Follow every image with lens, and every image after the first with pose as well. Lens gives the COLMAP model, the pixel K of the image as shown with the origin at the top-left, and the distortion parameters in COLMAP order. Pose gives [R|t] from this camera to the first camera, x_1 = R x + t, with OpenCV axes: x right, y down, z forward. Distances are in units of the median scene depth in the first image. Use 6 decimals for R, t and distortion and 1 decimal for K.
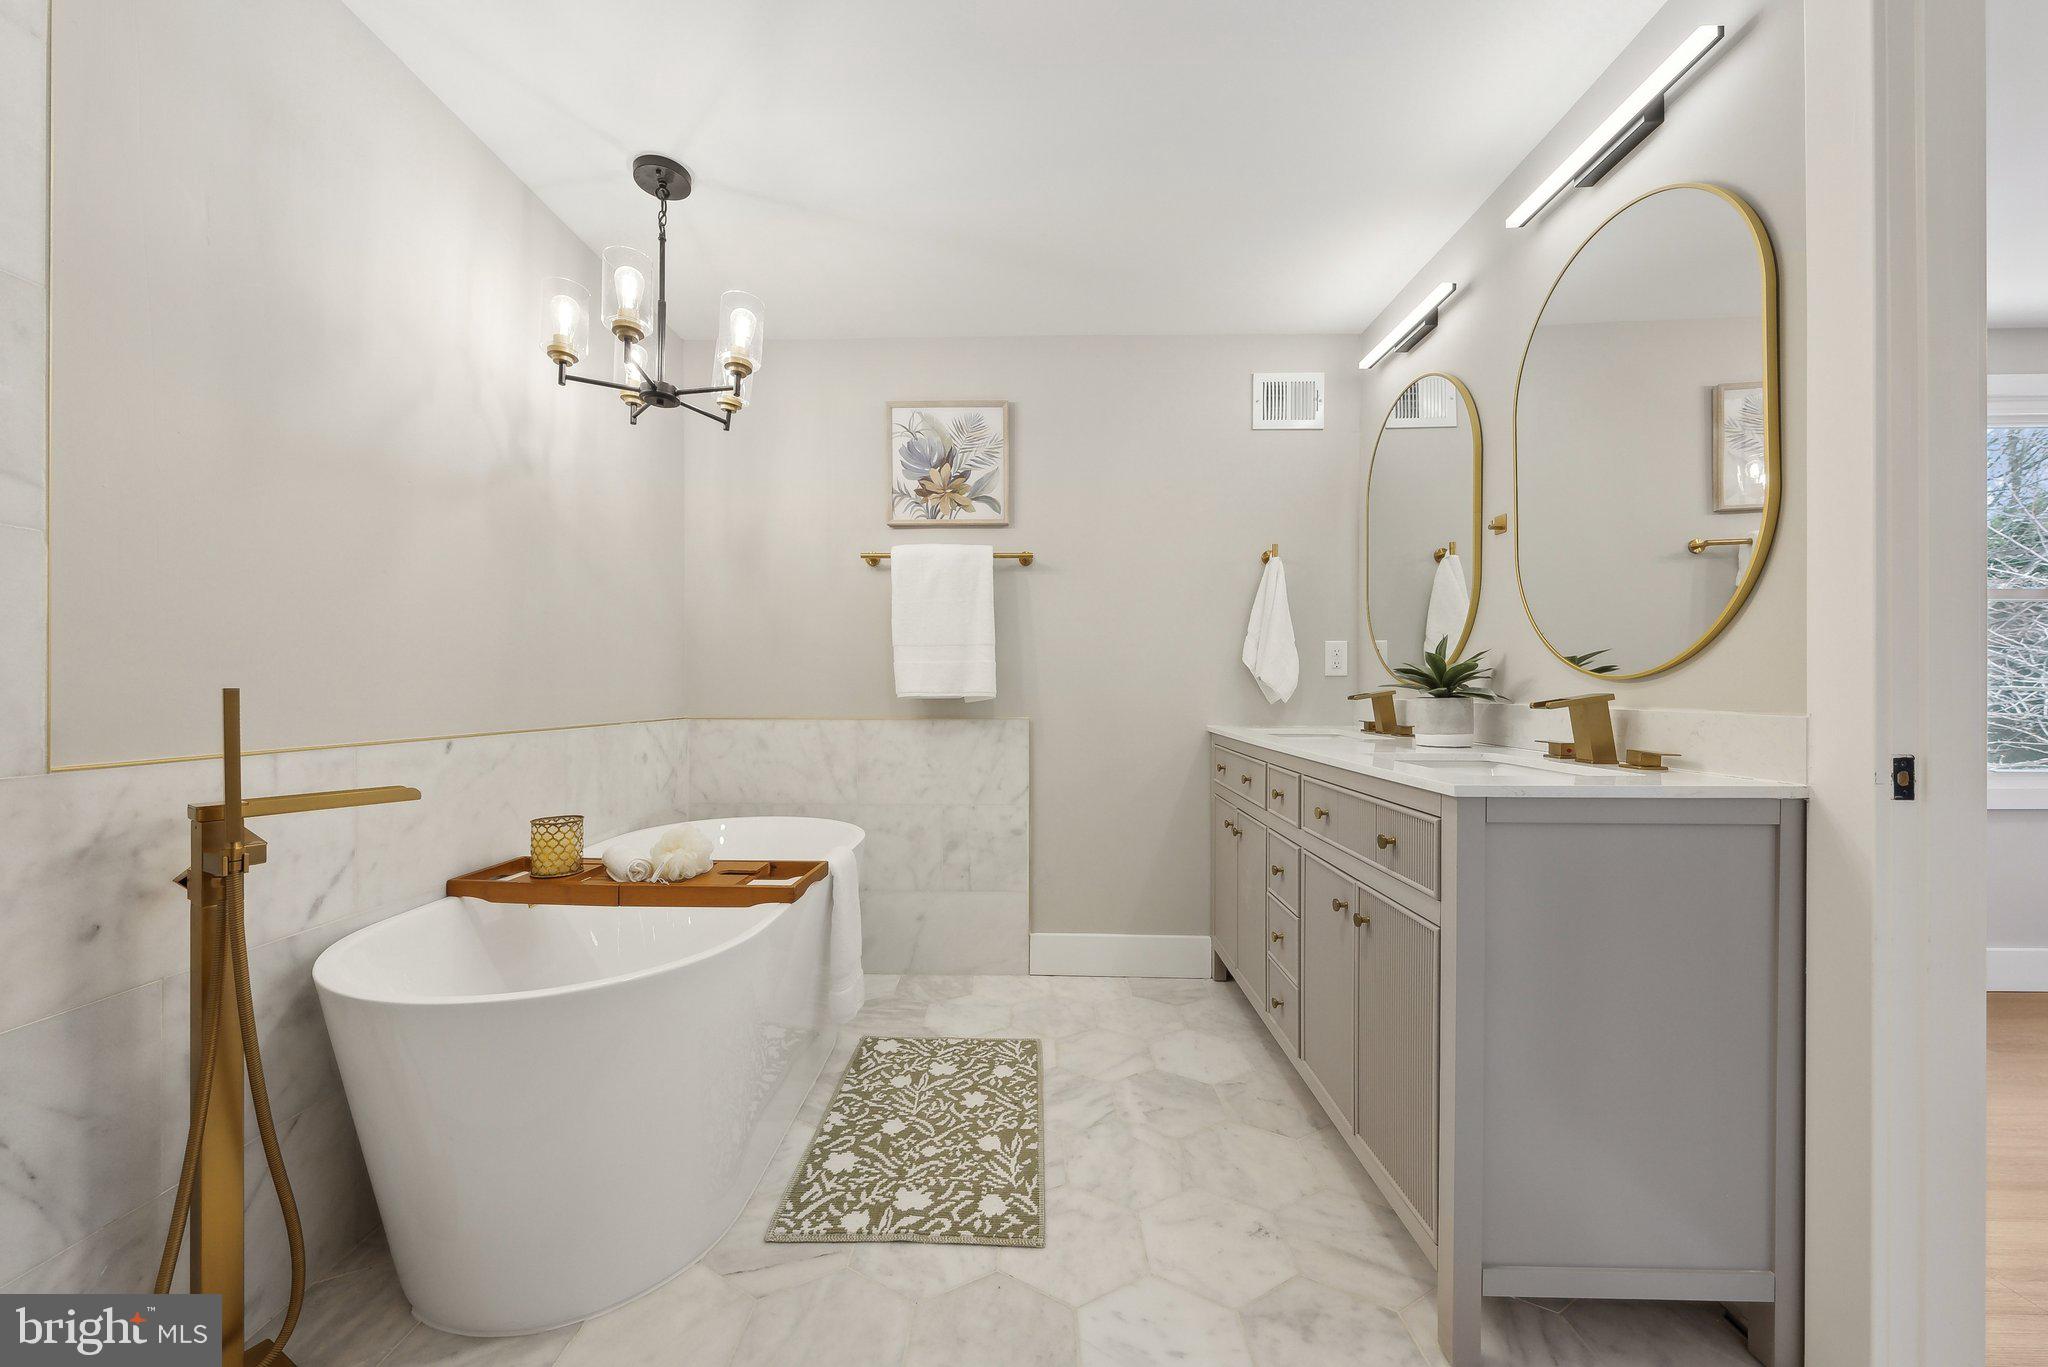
lens RADIAL K [[752.5, 0, 1024.0], [0, 752.5, 683.5], [0, 0, 1]] dist [-0.000917, -0.000183]
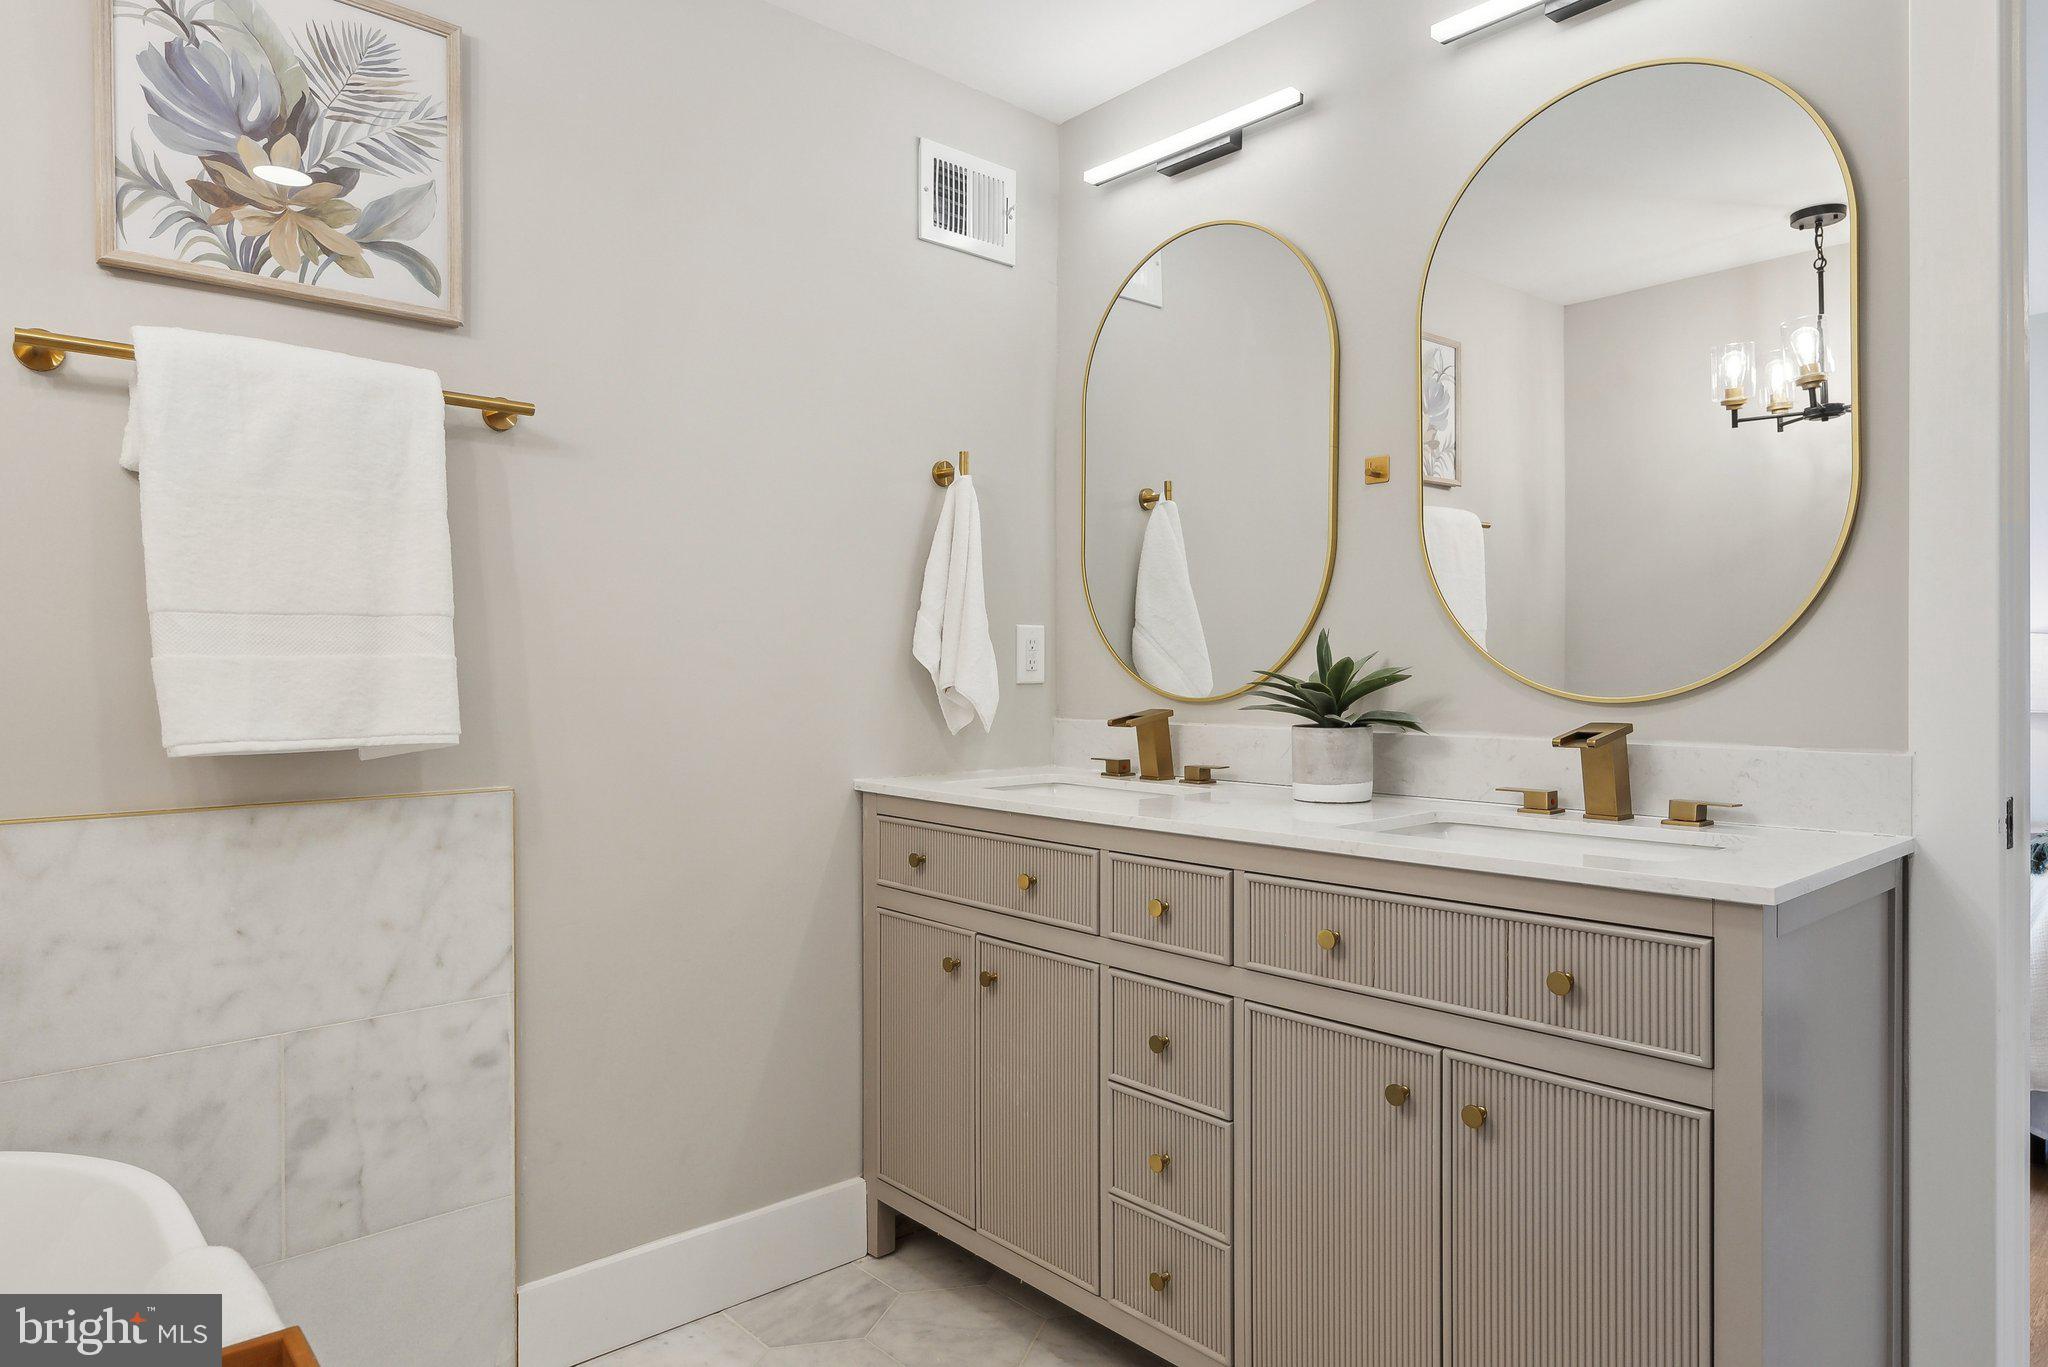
lens RADIAL K [[1229.9, 0, 1026.5], [0, 1229.9, 674.6], [0, 0, 1]] dist [0.000584, 0.000091]
pose [[0.727249, -0.003171, 0.686366, -0.261245], [0.000131, 0.999990, 0.004481, -0.021632], [-0.686373, -0.003169, 0.727242, 0.291283]]
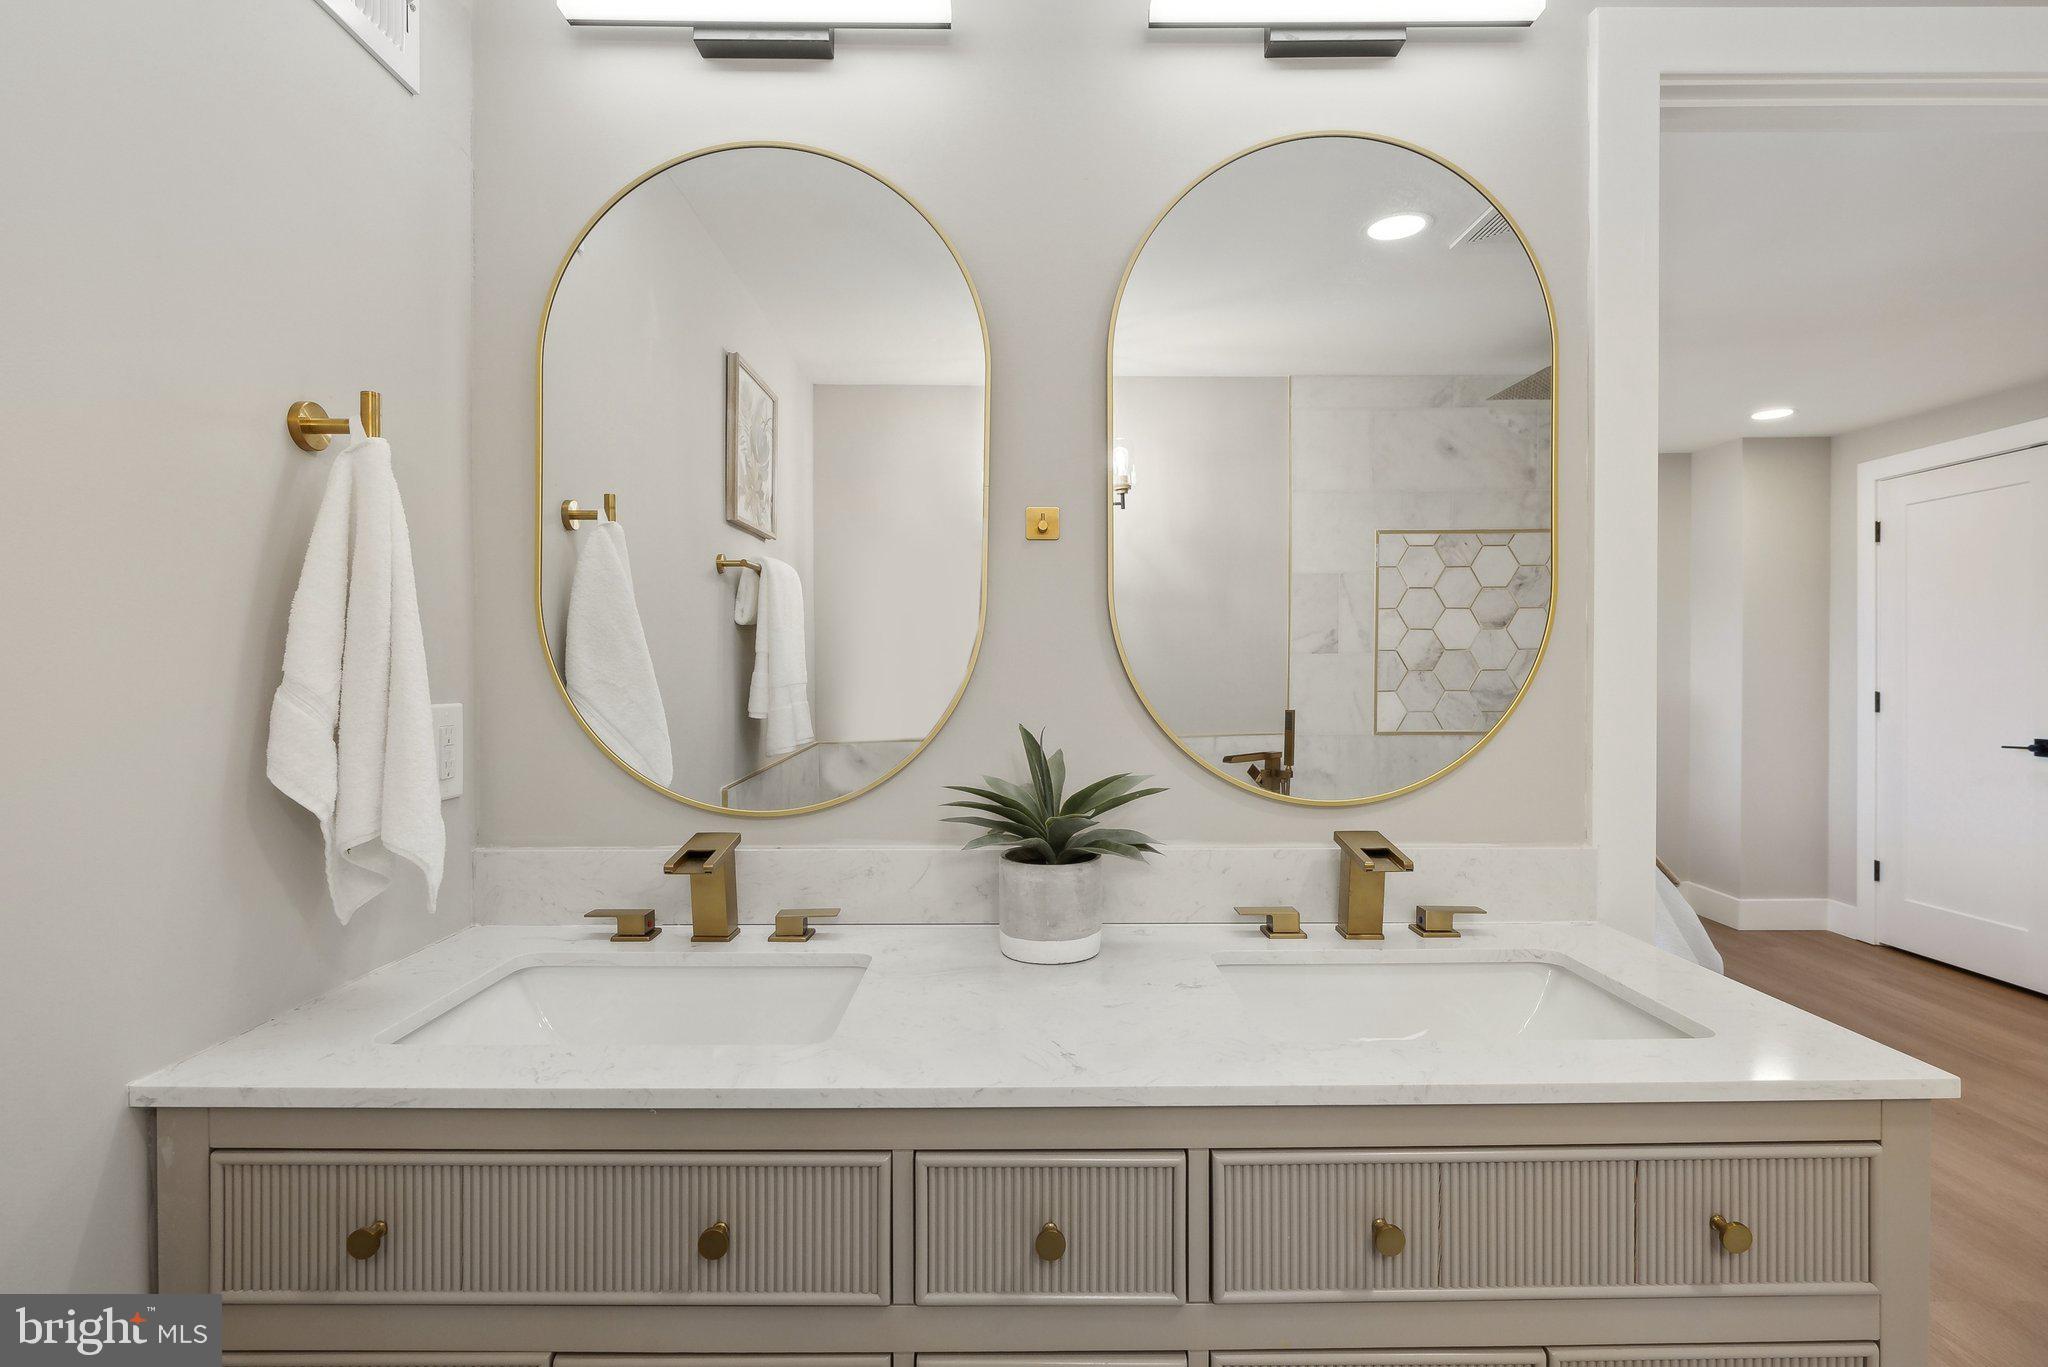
lens RADIAL K [[966.2, 0, 1022.4], [0, 966.2, 691.5], [0, 0, 1]] dist [0.001238, 0.000105]
pose [[-0.008966, -0.012752, 0.999878, -0.056688], [-0.000047, 0.999919, 0.012752, -0.068690], [-0.999960, 0.000067, -0.008966, 0.728971]]
